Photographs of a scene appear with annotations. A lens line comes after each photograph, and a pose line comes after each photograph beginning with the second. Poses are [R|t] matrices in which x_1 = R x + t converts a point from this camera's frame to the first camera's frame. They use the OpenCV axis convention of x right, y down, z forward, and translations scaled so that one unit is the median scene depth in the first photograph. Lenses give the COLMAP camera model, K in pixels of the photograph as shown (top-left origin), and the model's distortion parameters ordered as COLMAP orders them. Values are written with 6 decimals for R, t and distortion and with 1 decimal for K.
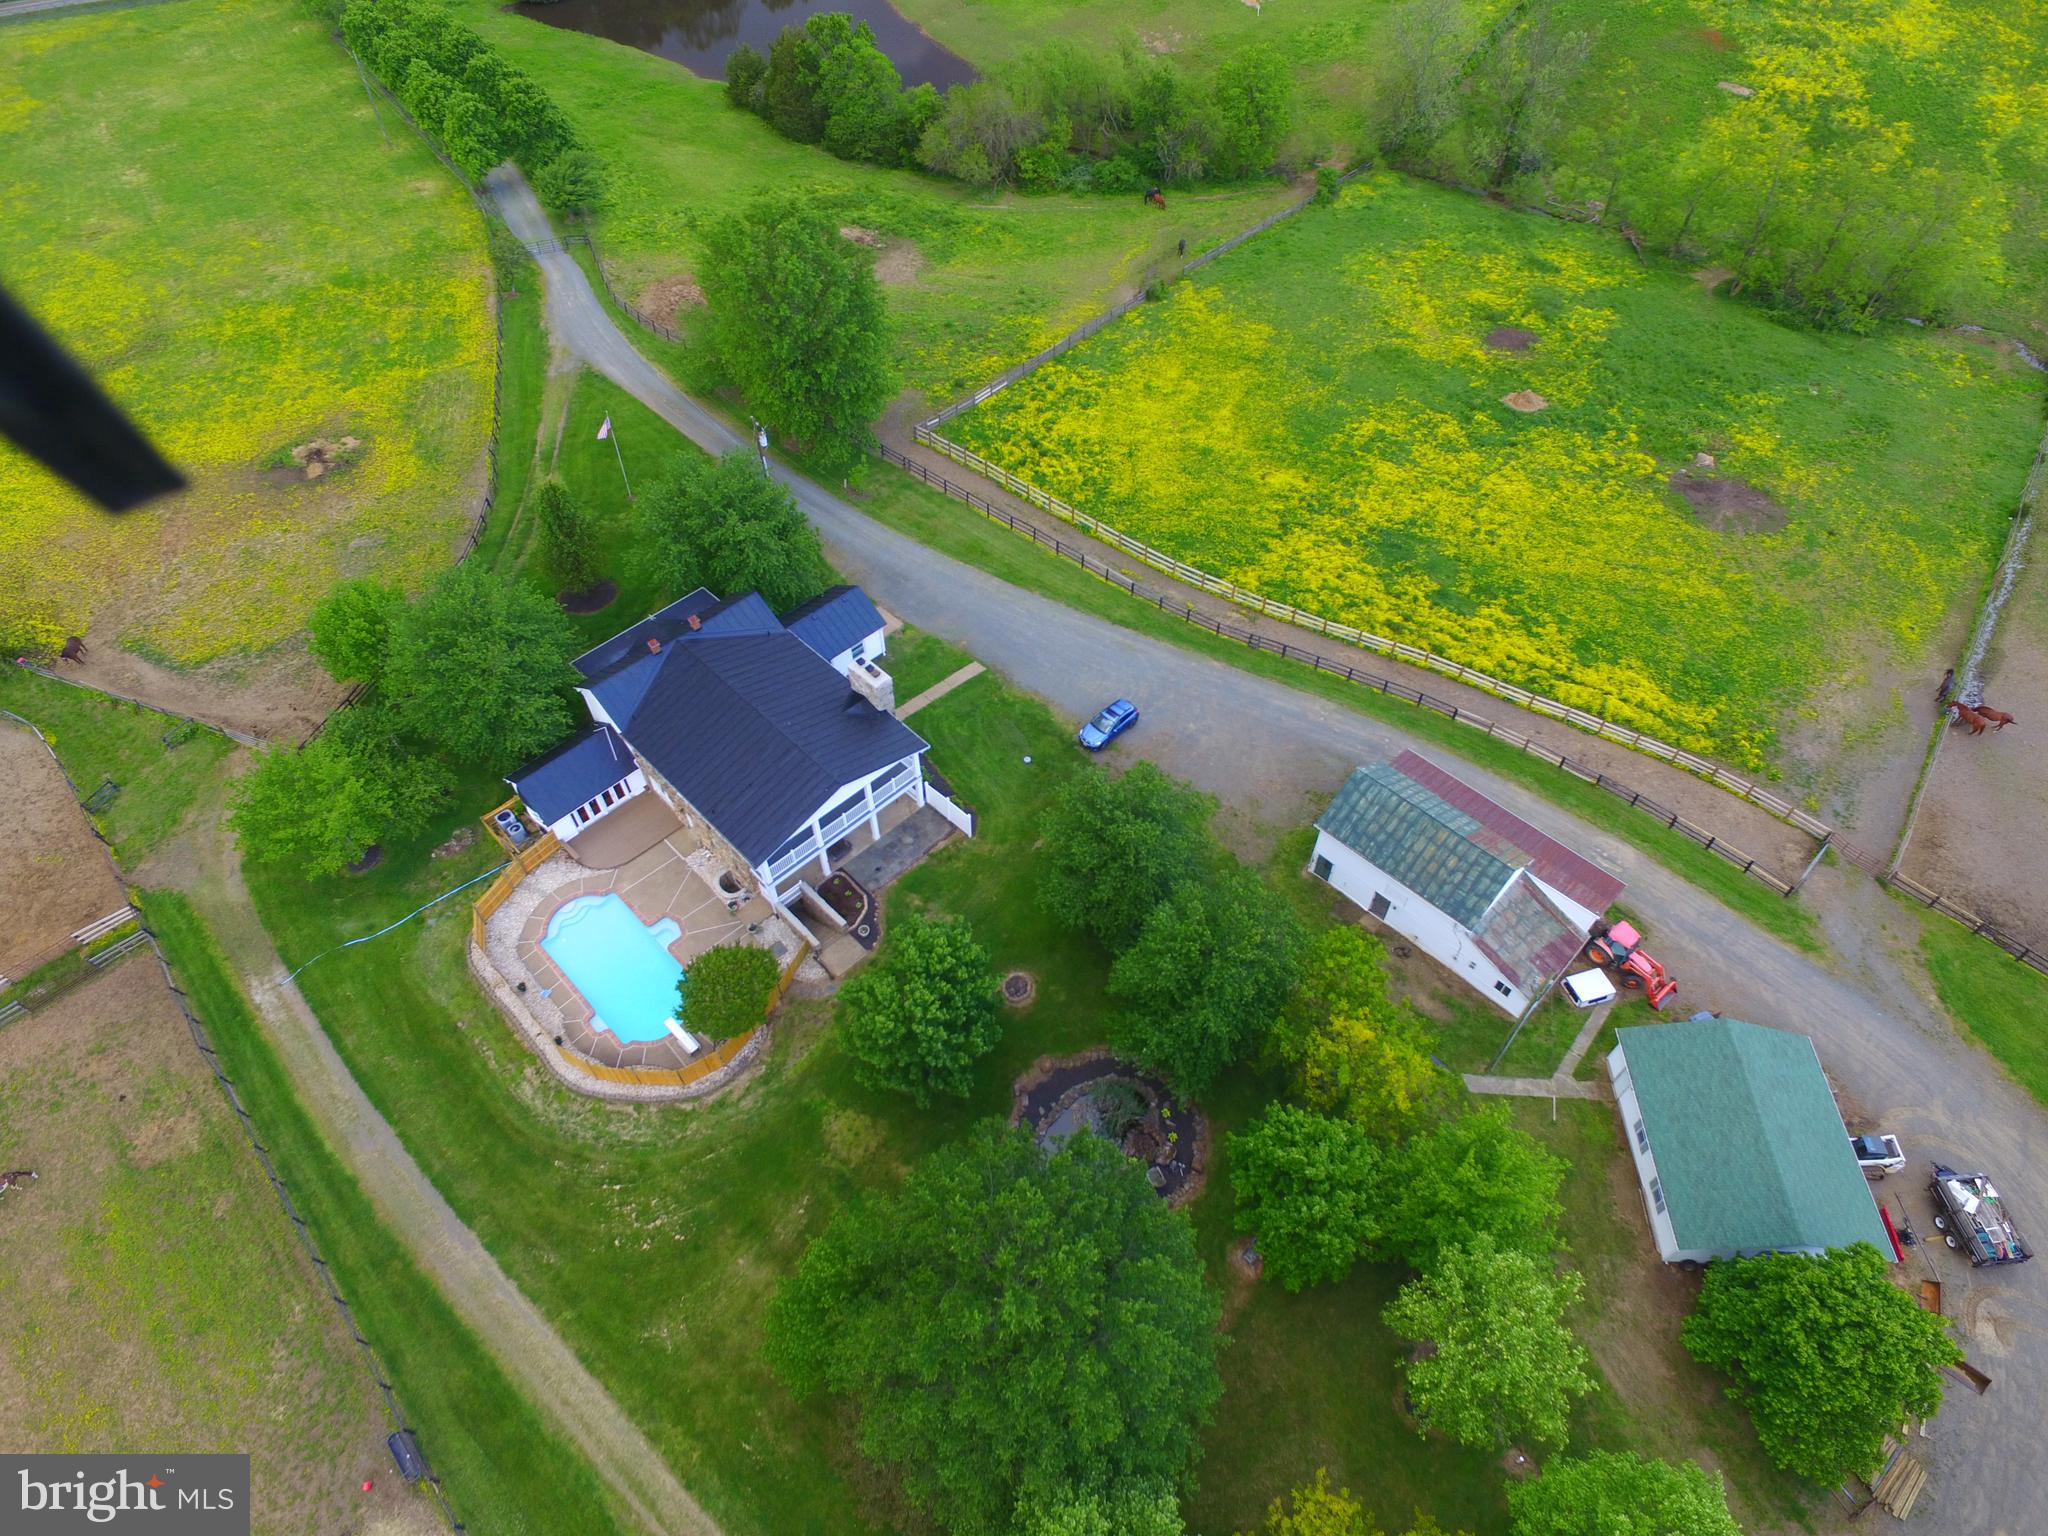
lens RADIAL K [[1175.9, 0, 1035.8], [0, 1175.9, 772.3], [0, 0, 1]] dist [-0.014933, 0.013934]
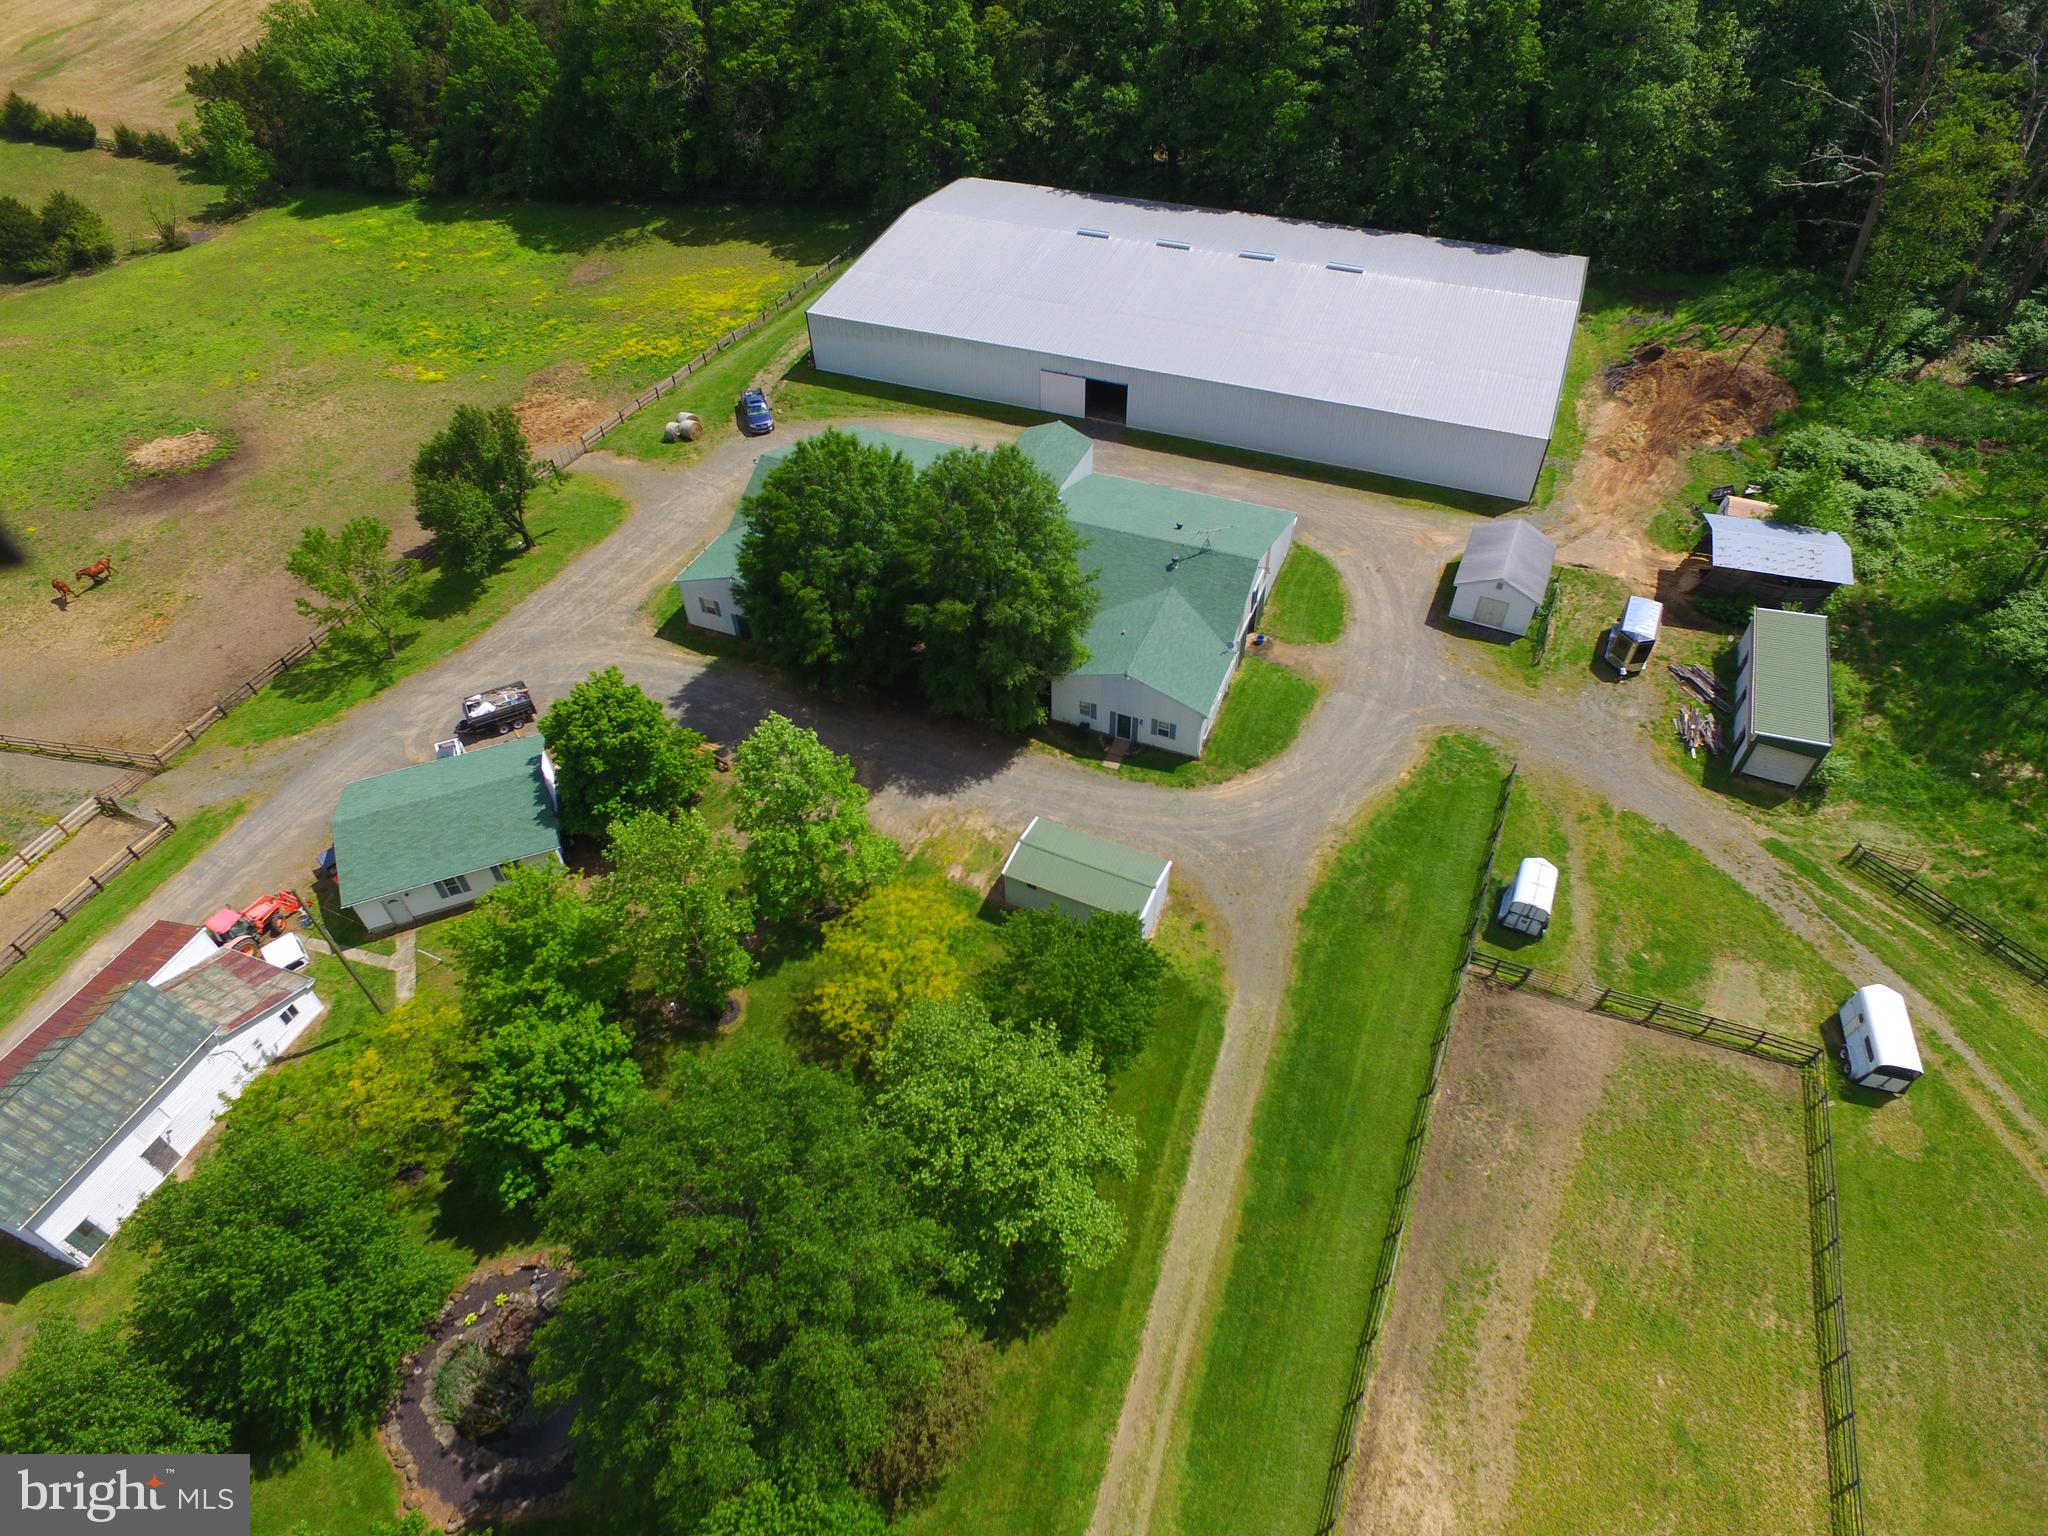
lens RADIAL K [[1184.9, 0, 1036.0], [0, 1184.9, 762.3], [0, 0, 1]] dist [-0.014145, 0.014344]
pose [[-0.411139, -0.636646, 0.652415, -0.286421], [0.721737, 0.209841, 0.659593, -0.040495], [-0.556831, 0.742057, 0.373218, 0.160142]]
